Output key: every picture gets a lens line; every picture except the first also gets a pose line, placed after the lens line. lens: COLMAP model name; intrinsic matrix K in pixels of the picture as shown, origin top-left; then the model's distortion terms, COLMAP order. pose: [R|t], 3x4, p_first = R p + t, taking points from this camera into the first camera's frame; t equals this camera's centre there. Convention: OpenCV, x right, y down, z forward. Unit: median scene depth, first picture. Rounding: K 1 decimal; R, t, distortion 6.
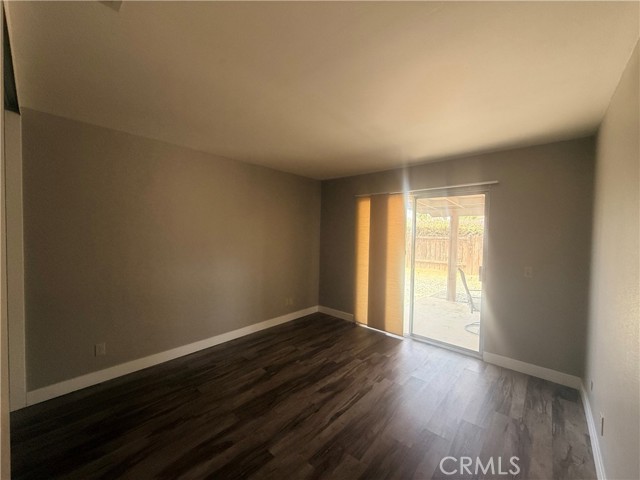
lens RADIAL K [[257.4, 0, 320.0], [0, 257.4, 240.0], [0, 0, 1]] dist [0.007702, -0.000036]
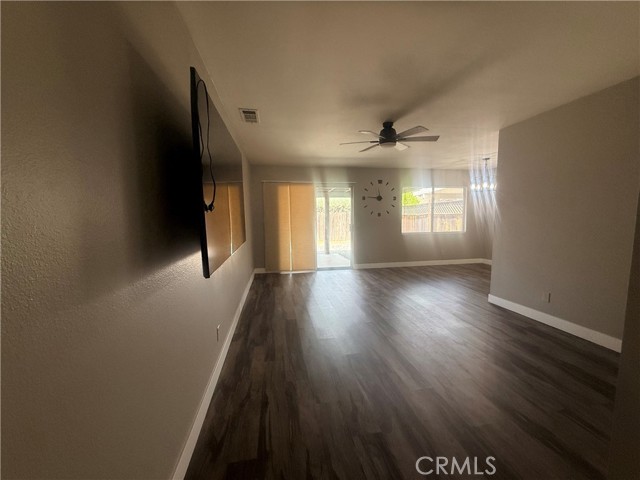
lens RADIAL K [[257.4, 0, 320.0], [0, 257.4, 240.0], [0, 0, 1]] dist [0.007702, -0.000036]
pose [[0.607137, -0.118629, 0.785692, -0.996718], [0.029662, 0.991487, 0.126780, -0.033169], [-0.794043, -0.053667, 0.605488, -0.033048]]
